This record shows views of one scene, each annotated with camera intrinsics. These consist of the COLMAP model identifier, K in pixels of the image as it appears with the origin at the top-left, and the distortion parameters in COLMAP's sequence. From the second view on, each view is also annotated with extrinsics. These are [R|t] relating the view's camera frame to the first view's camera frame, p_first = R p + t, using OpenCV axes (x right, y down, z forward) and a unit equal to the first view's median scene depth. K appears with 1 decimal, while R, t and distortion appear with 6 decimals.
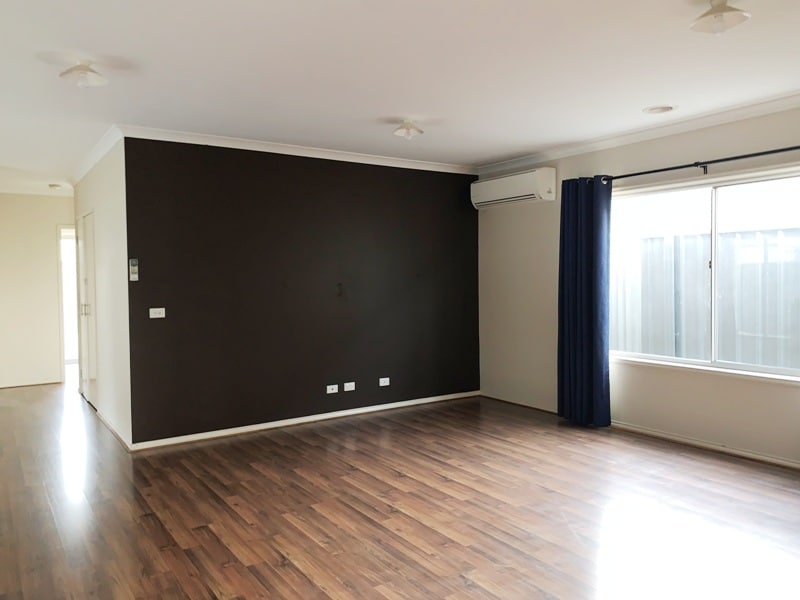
lens RADIAL K [[616.0, 0, 403.0], [0, 616.0, 301.2], [0, 0, 1]] dist [0.039983, 0.000074]
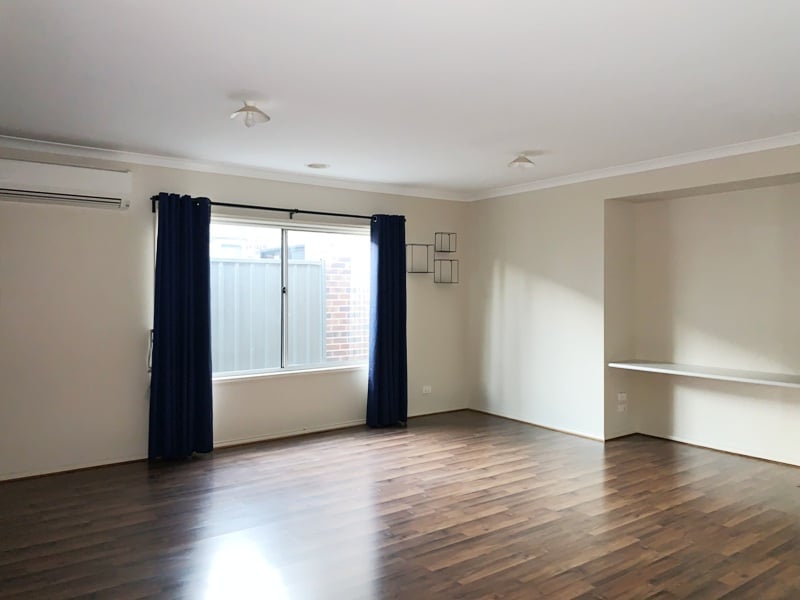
lens RADIAL K [[616.0, 0, 401.4], [0, 616.0, 295.9], [0, 0, 1]] dist [0.039983, 0.000074]
pose [[-0.041753, 0.006190, 0.999109, -1.040476], [0.038555, 0.999246, -0.004580, -0.044073], [-0.998384, 0.038329, -0.041961, 1.112283]]
